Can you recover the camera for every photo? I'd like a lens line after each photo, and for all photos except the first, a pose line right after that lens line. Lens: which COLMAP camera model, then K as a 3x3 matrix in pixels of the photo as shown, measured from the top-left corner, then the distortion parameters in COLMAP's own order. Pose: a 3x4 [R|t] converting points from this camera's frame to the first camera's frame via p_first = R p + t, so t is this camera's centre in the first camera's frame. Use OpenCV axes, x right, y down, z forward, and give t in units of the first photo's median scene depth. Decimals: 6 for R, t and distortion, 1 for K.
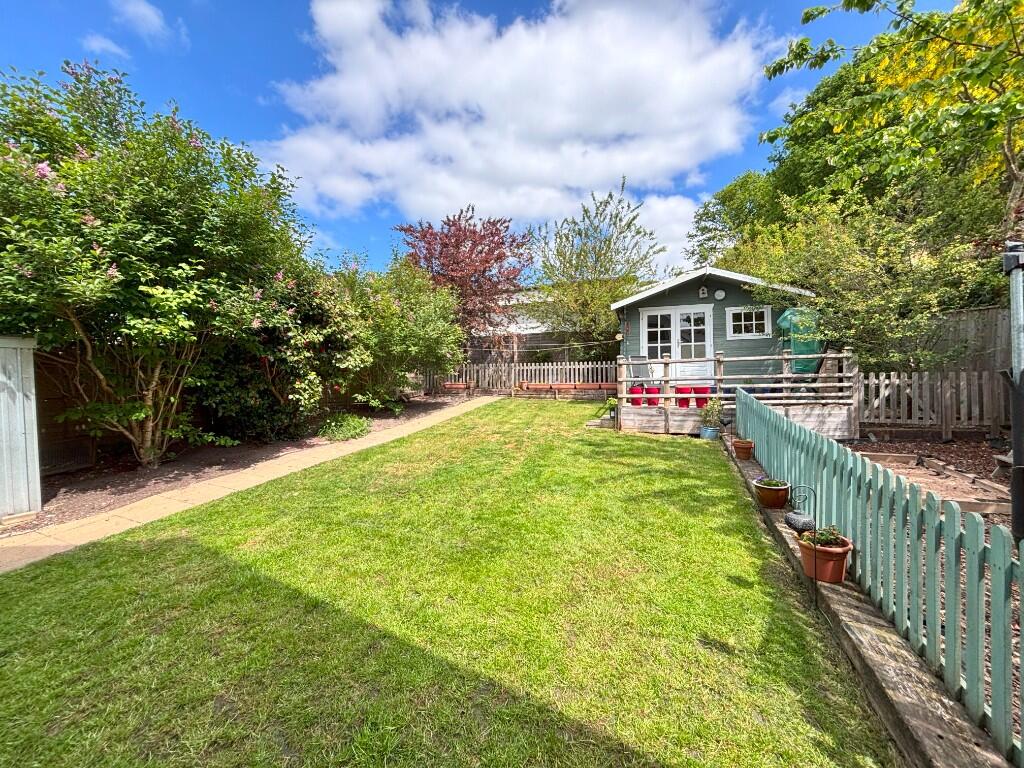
lens RADIAL K [[419.7, 0, 514.0], [0, 419.7, 398.6], [0, 0, 1]] dist [0.002417, 0.000090]
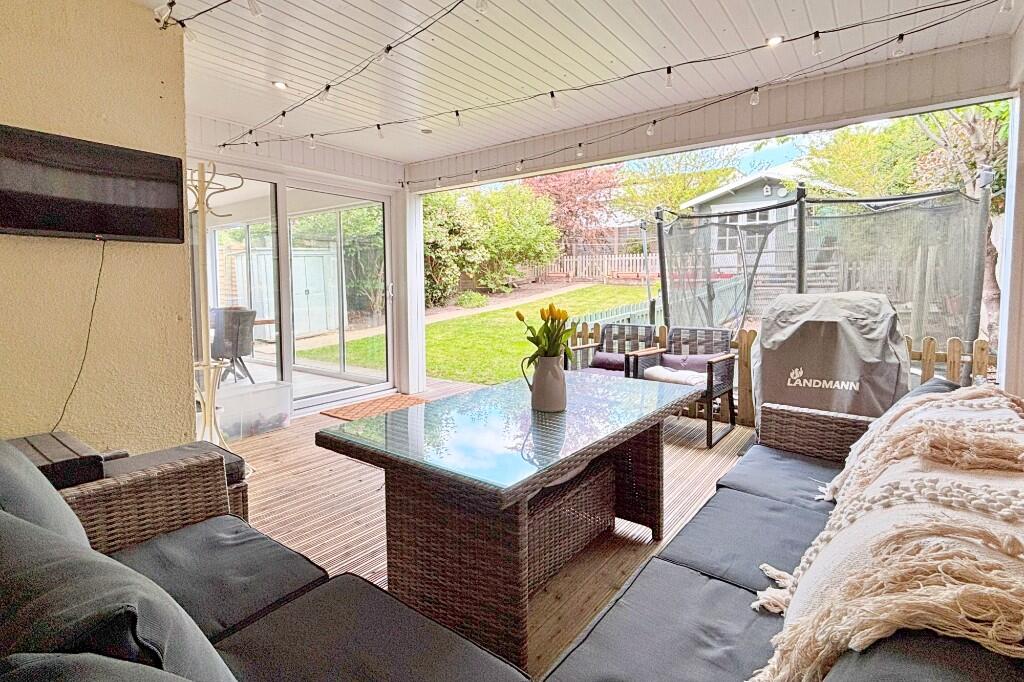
lens RADIAL K [[488.5, 0, 516.5], [0, 488.5, 341.4], [0, 0, 1]] dist [-0.001646, -0.000121]
pose [[0.958183, 0.036387, -0.283833, 0.238667], [-0.008784, 0.995155, 0.097923, 0.037717], [0.286021, -0.091335, 0.953861, -0.607073]]
